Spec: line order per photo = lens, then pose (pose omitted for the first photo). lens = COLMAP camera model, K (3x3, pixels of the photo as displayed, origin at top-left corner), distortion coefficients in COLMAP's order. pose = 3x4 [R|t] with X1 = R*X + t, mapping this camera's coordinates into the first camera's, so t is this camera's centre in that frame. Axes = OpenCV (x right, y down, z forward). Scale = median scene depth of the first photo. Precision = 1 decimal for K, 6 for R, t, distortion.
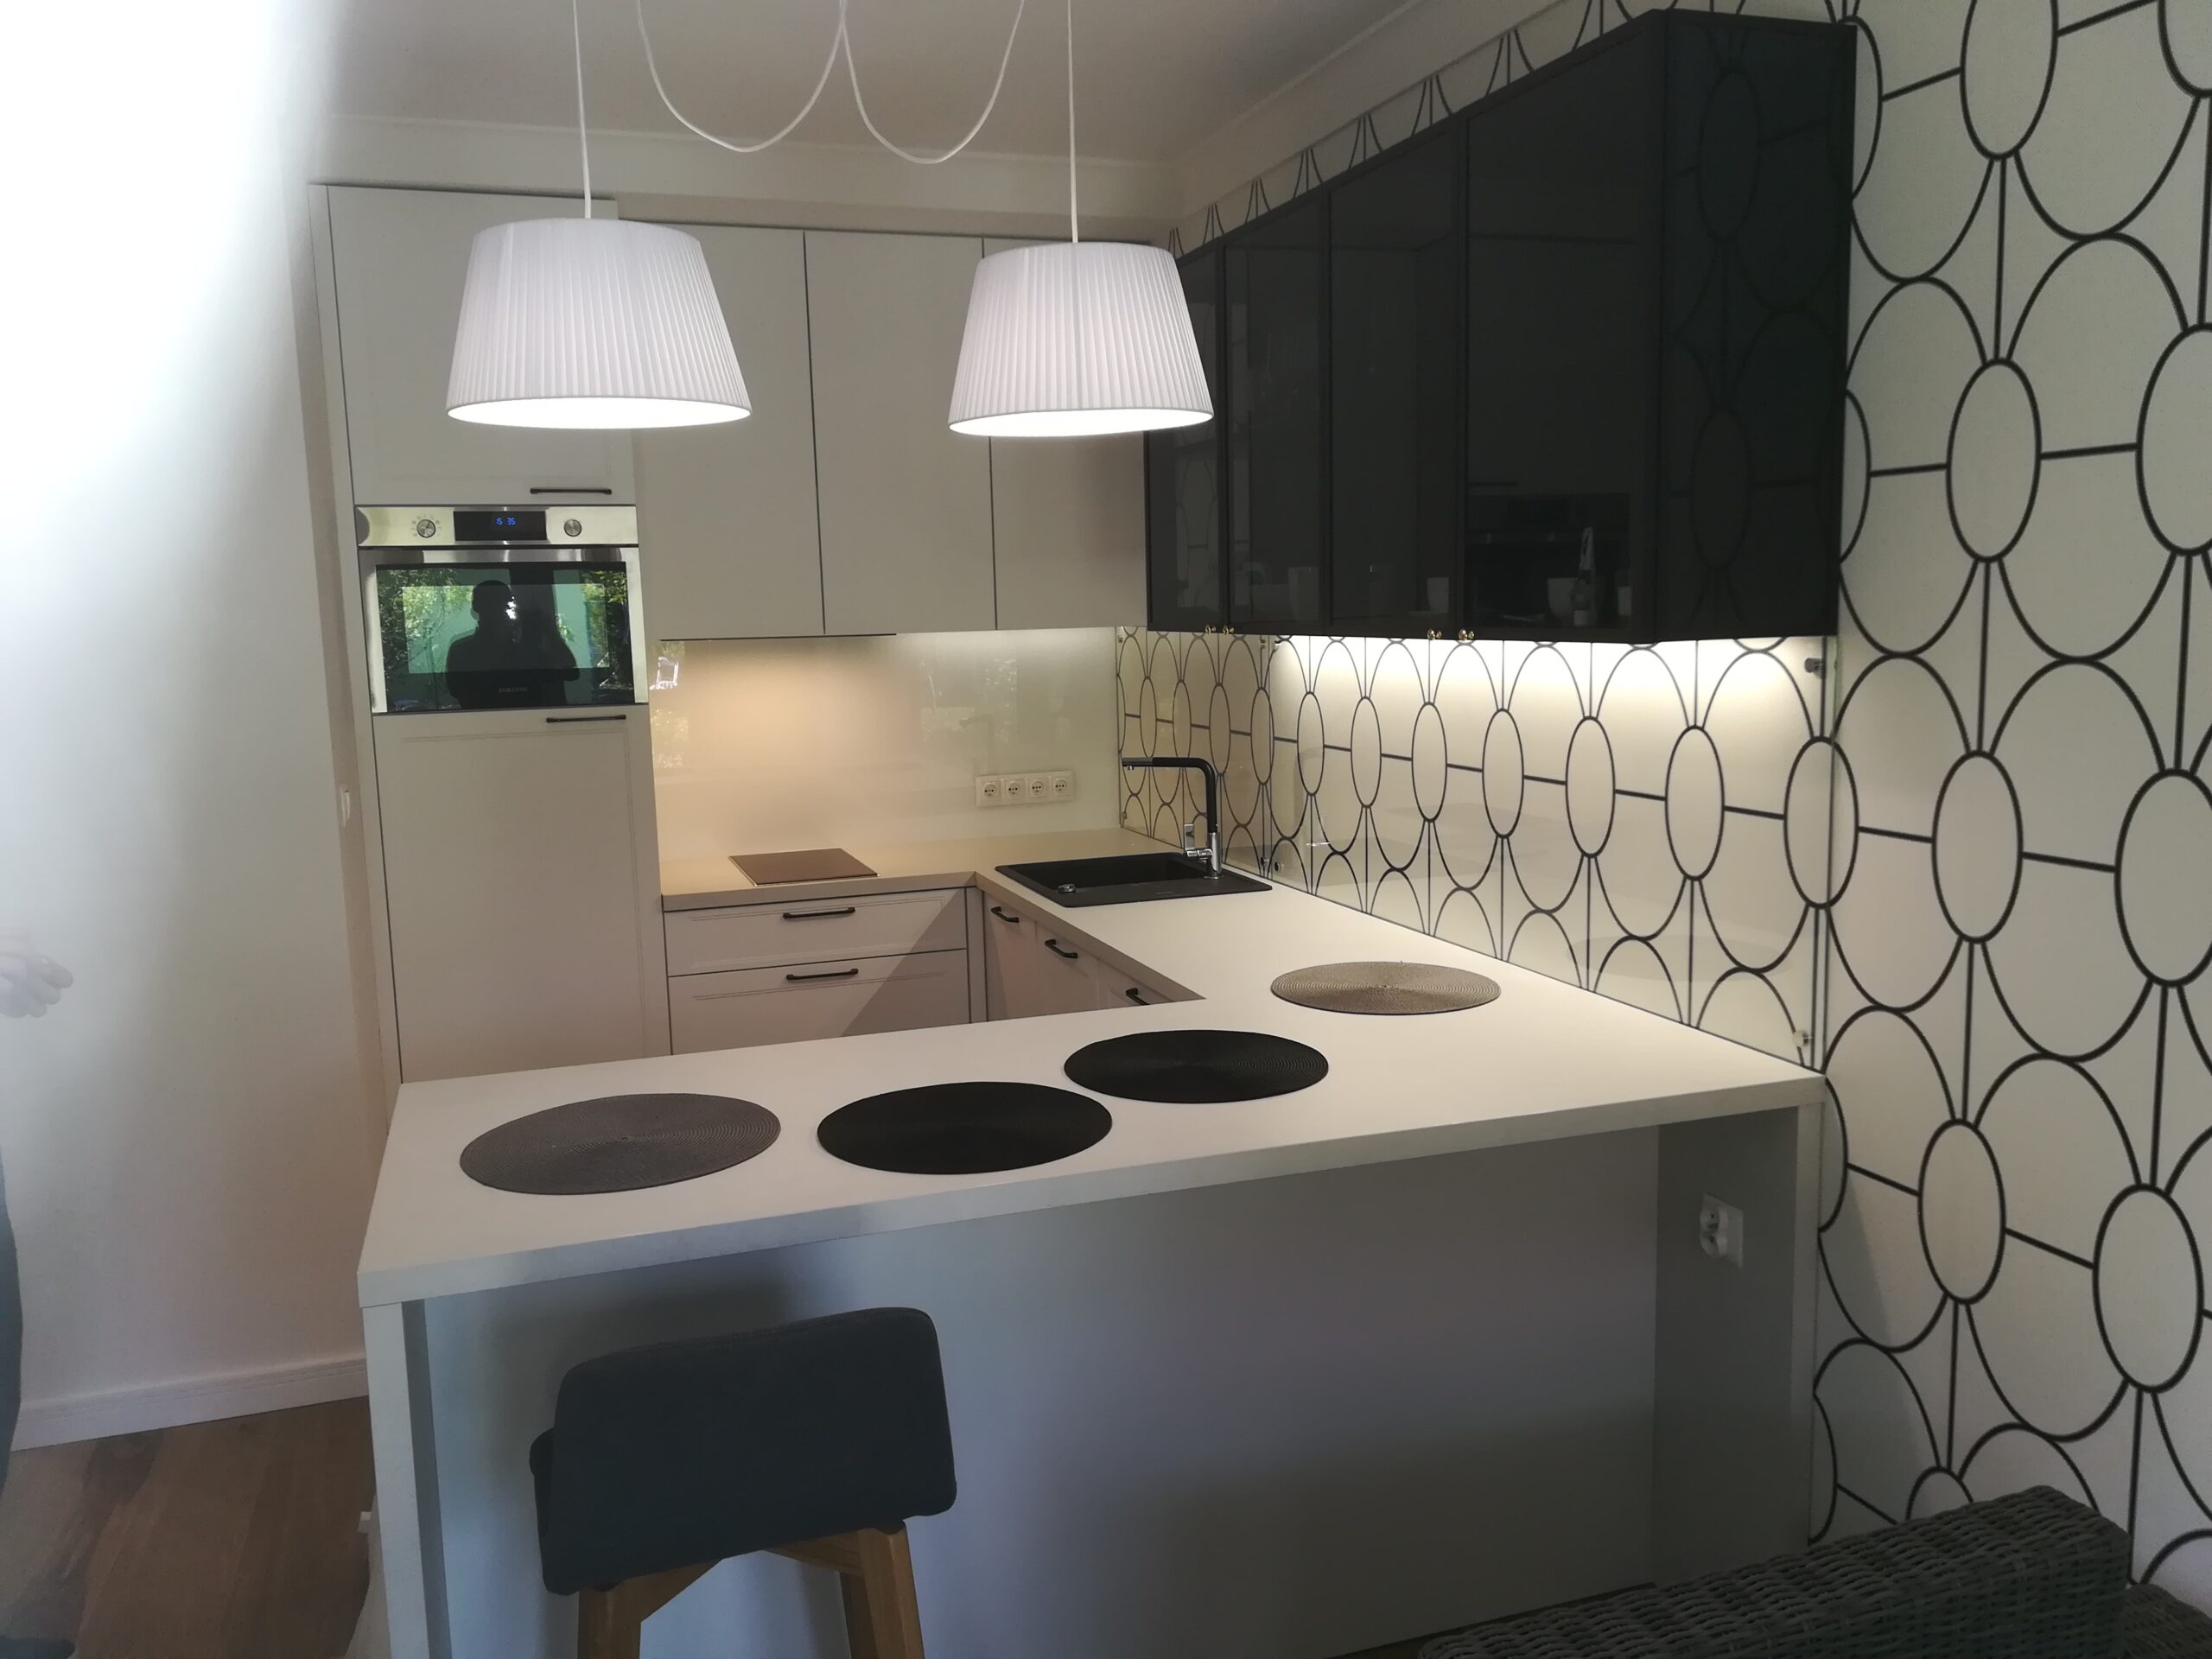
lens RADIAL K [[1731.2, 0, 1091.7], [0, 1731.2, 843.2], [0, 0, 1]] dist [0.058350, -0.076097]
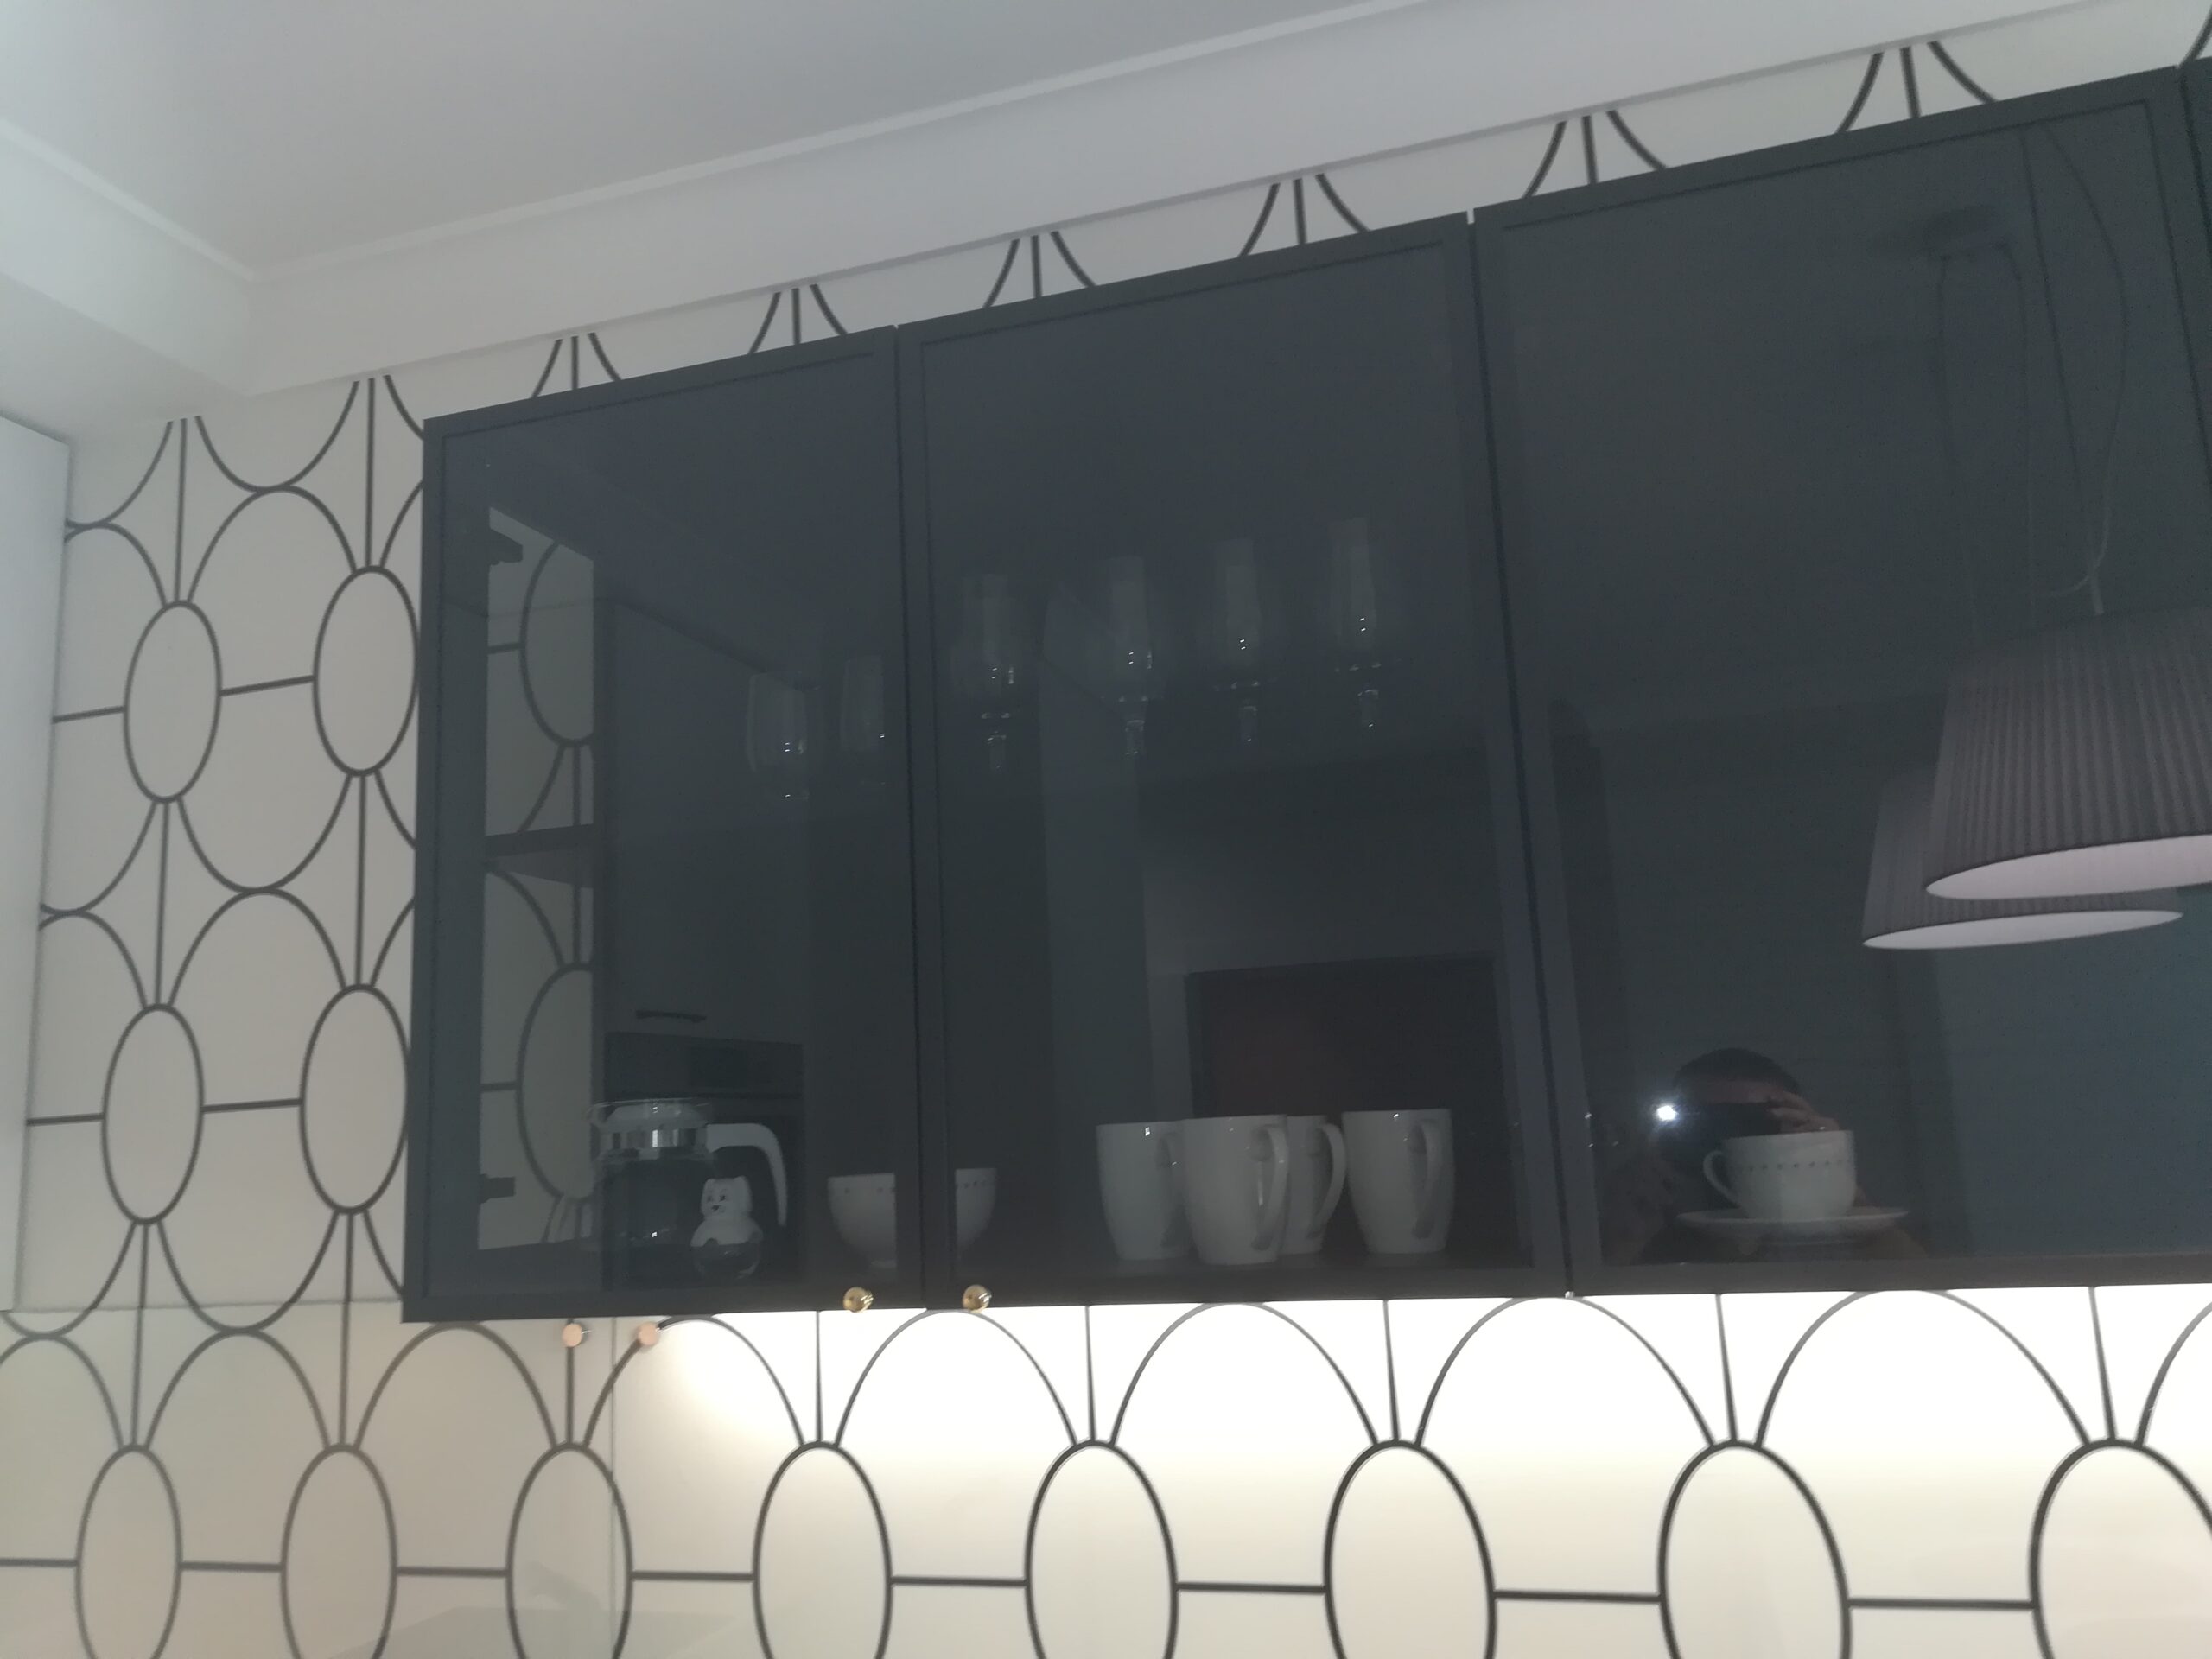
lens RADIAL K [[1731.2, 0, 1101.1], [0, 1731.2, 818.8], [0, 0, 1]] dist [0.058350, -0.076097]
pose [[0.593266, 0.145623, 0.791725, -0.174384], [0.147565, 0.947164, -0.284788, -0.095454], [-0.791366, 0.285786, 0.540432, 0.652195]]
